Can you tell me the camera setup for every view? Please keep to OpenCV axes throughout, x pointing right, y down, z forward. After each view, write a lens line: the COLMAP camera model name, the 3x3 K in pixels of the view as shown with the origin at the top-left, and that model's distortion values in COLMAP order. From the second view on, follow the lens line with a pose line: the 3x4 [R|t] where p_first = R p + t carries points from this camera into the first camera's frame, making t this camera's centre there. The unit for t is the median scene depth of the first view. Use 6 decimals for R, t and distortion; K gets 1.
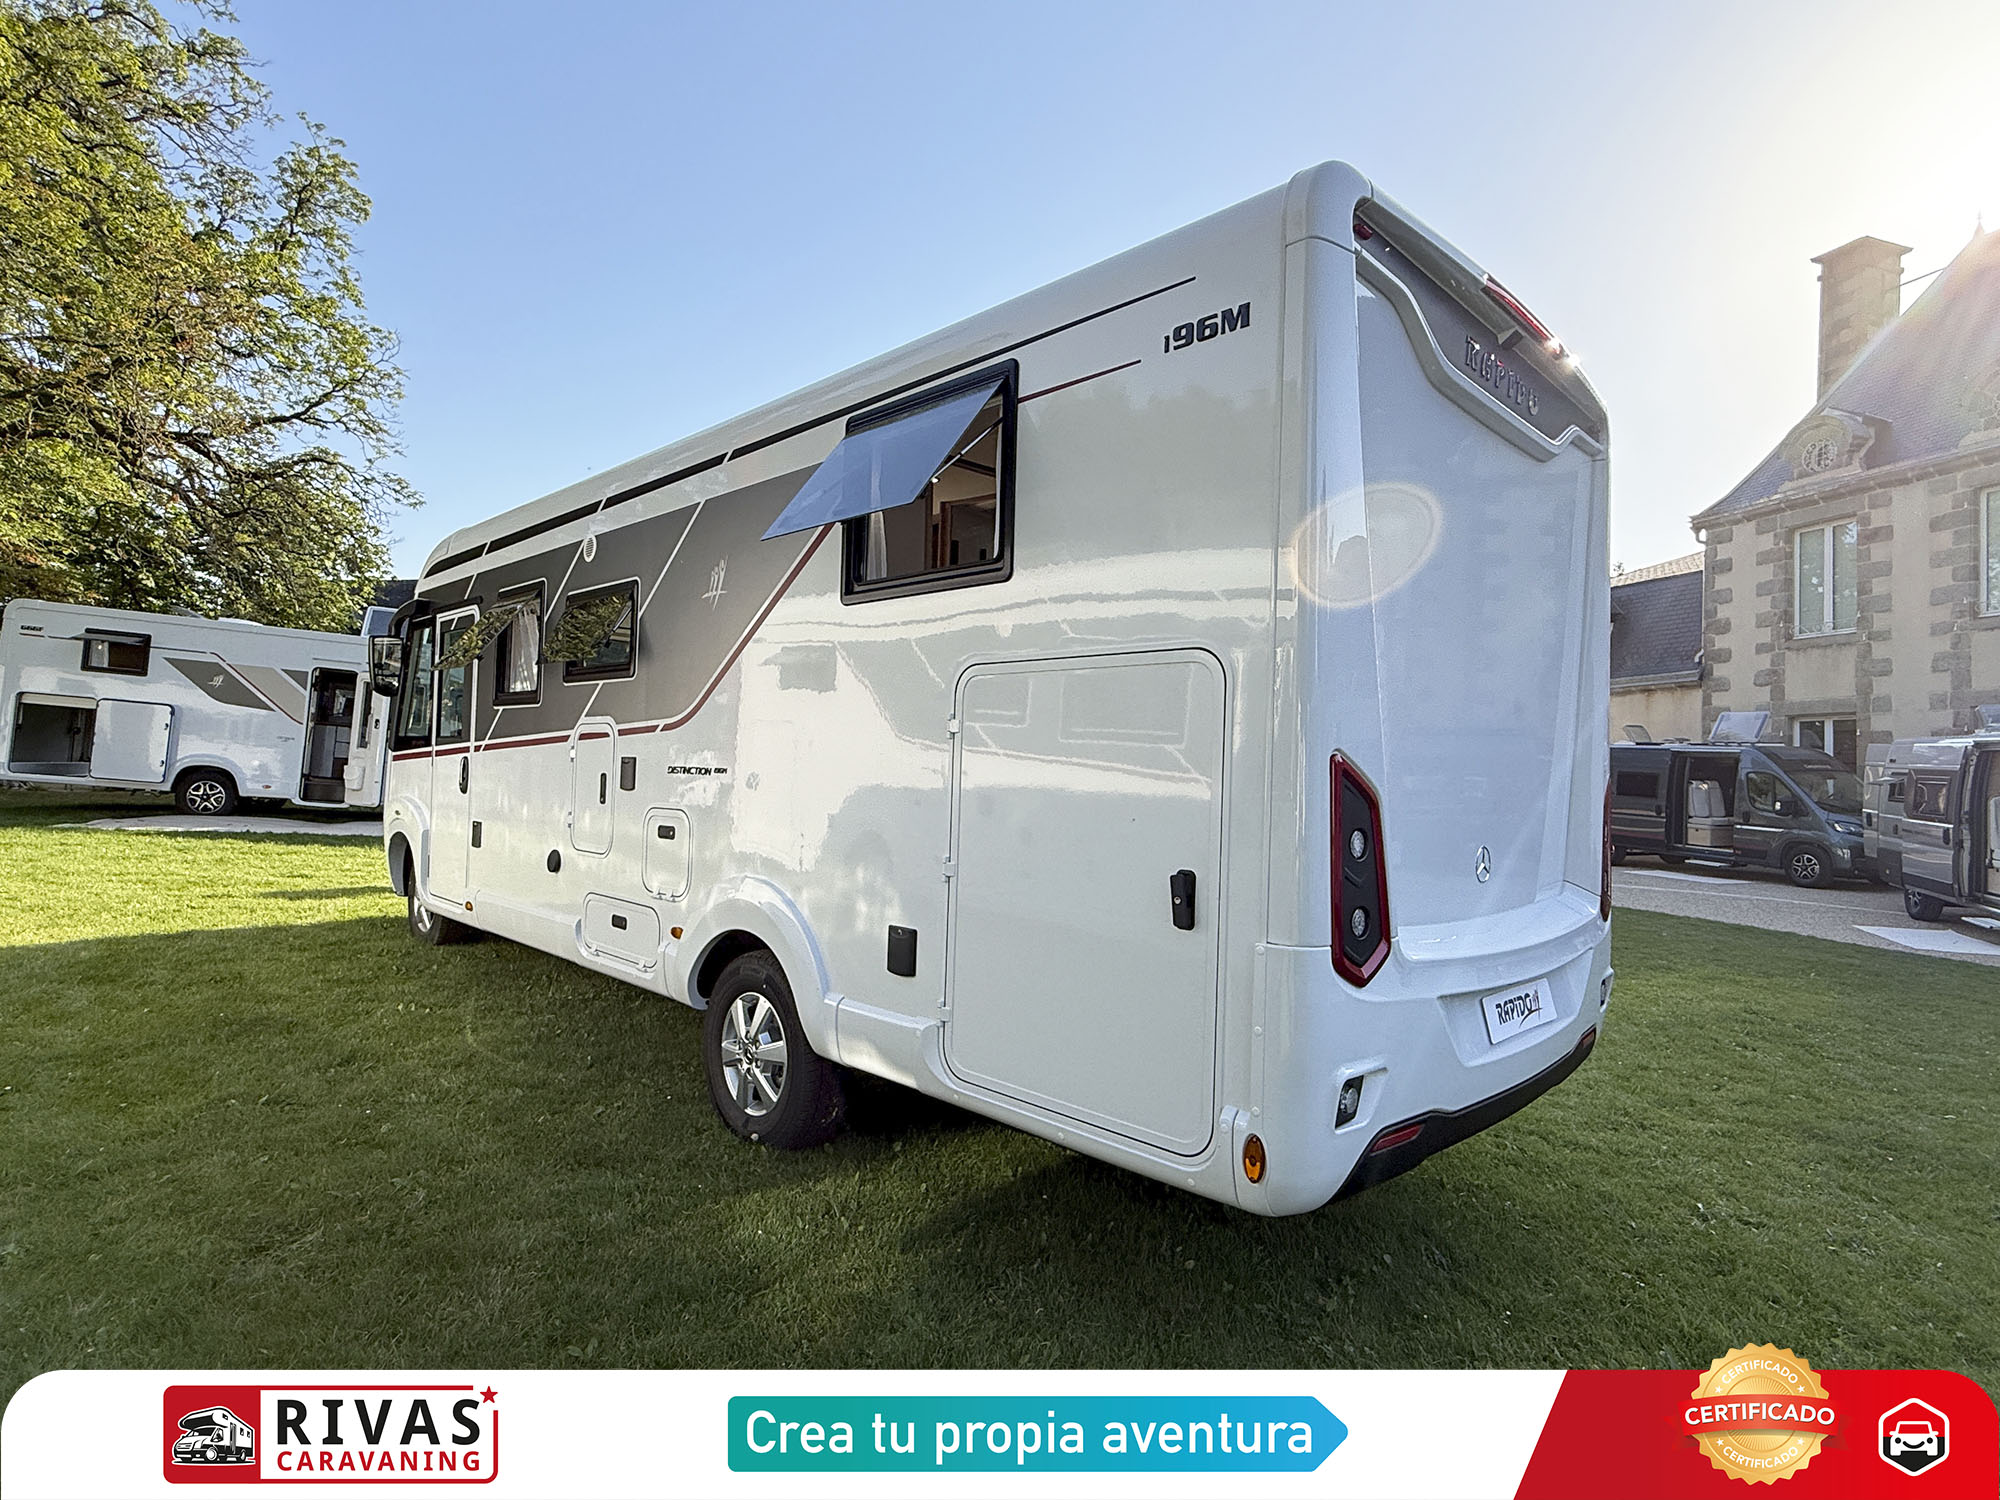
lens RADIAL K [[1034.5, 0, 1000.0], [0, 1034.5, 750.0], [0, 0, 1]] dist [0.003252, 0.002111]
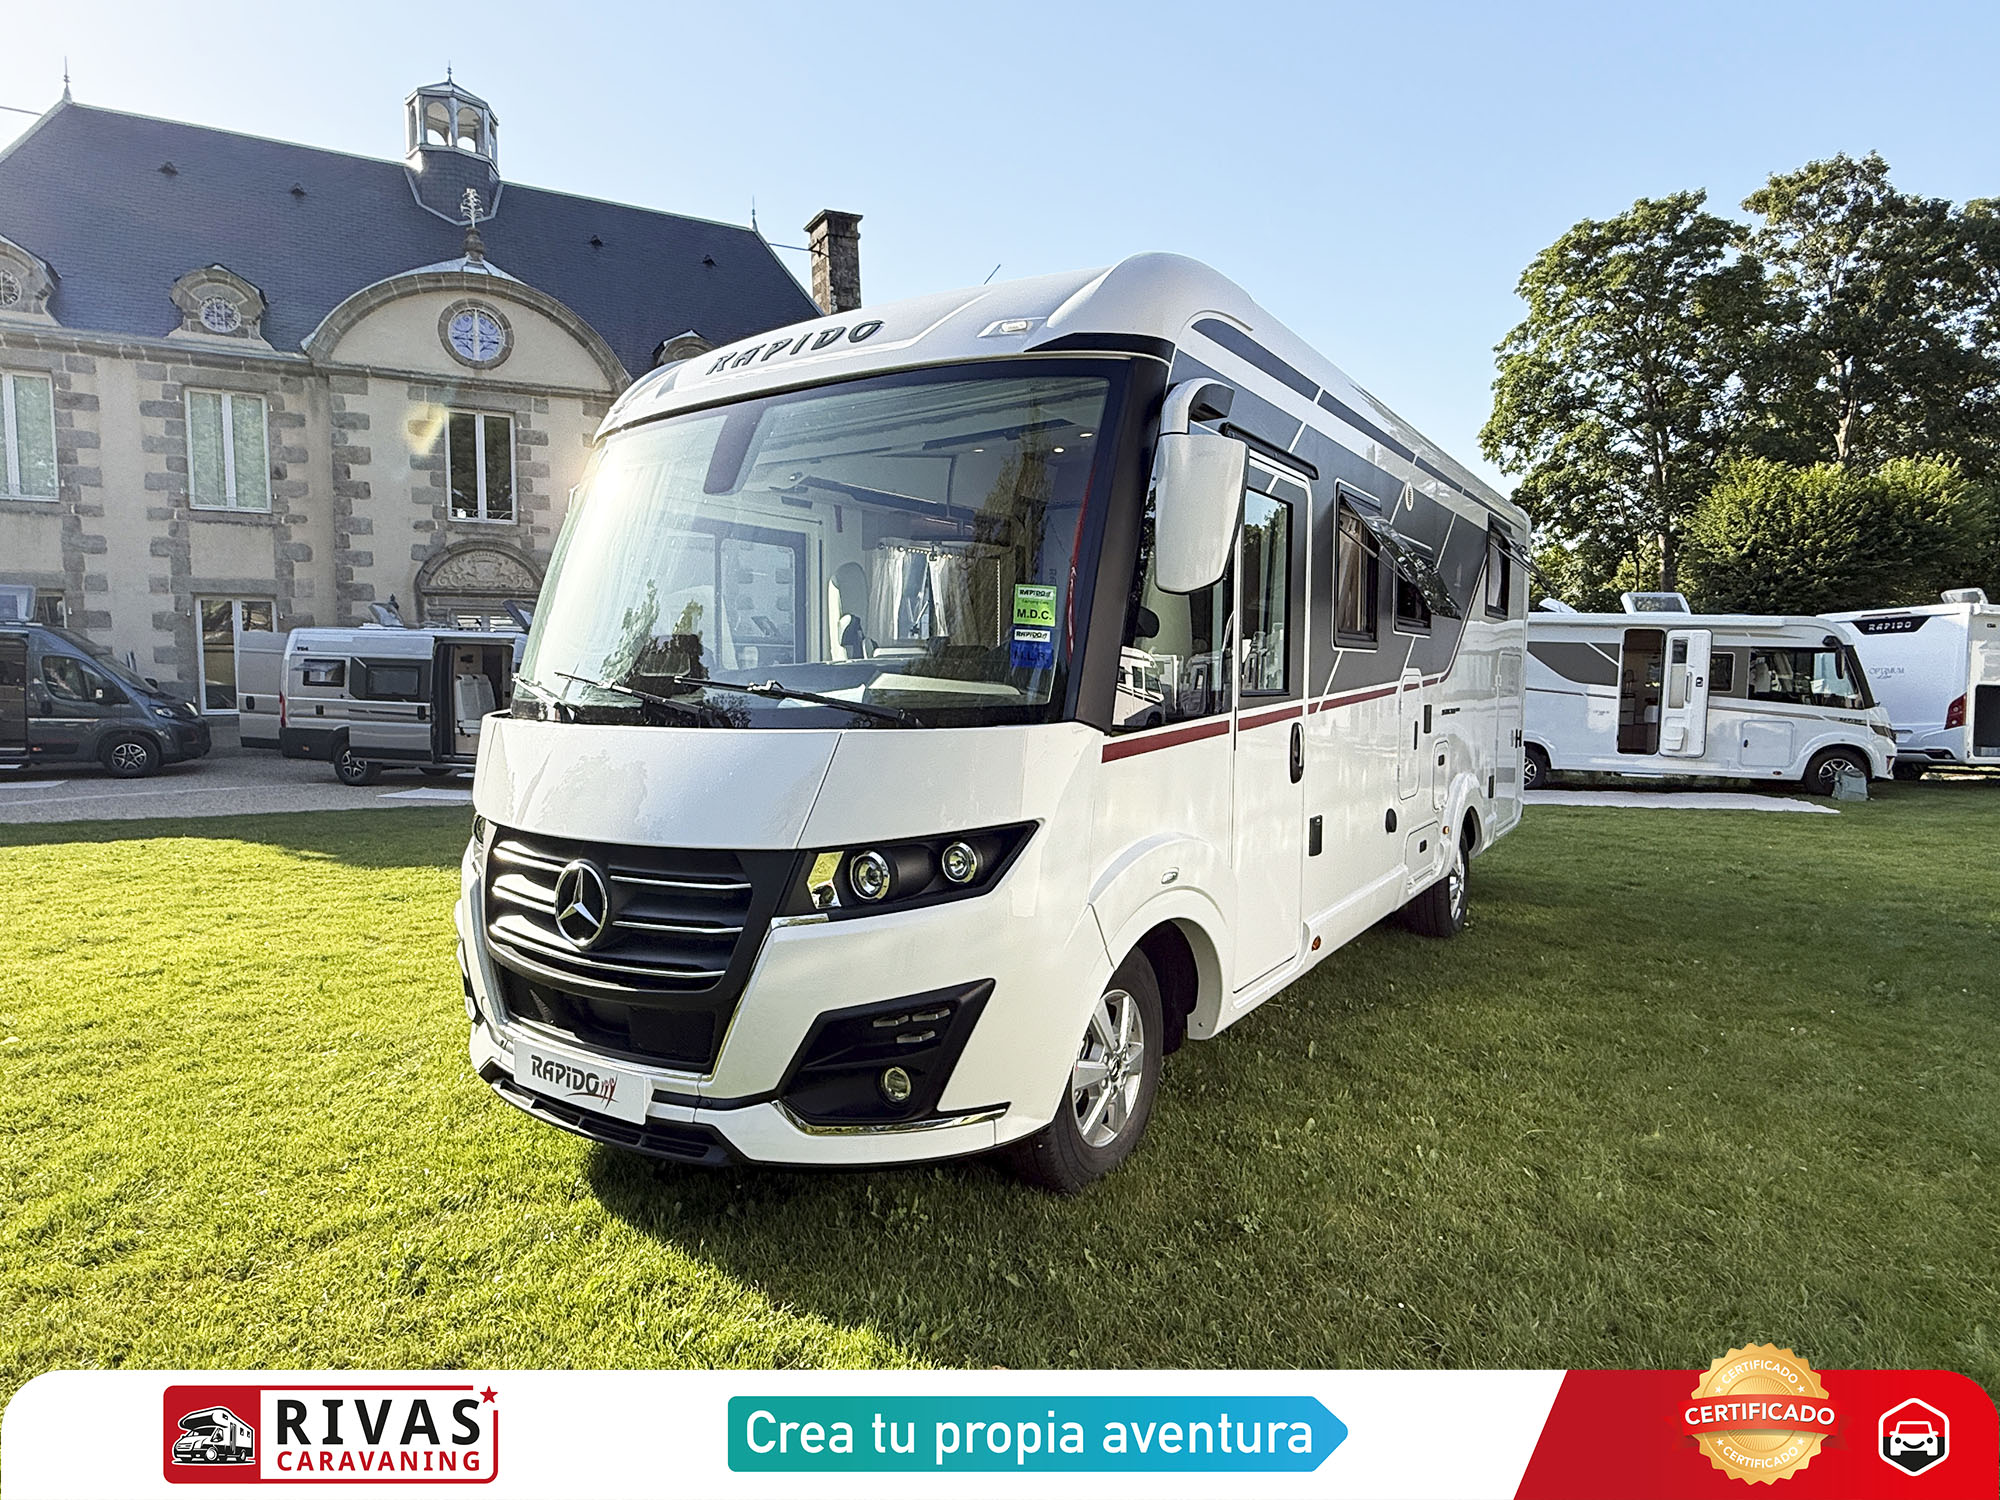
lens RADIAL K [[1138.3, 0, 962.9], [0, 1138.3, 753.8], [0, 0, 1]] dist [0.001134, 0.000466]
pose [[-0.197762, -0.099028, 0.975235, -0.379528], [-0.029495, 0.995035, 0.095058, -0.011246], [-0.979806, -0.009966, -0.199701, 0.444161]]
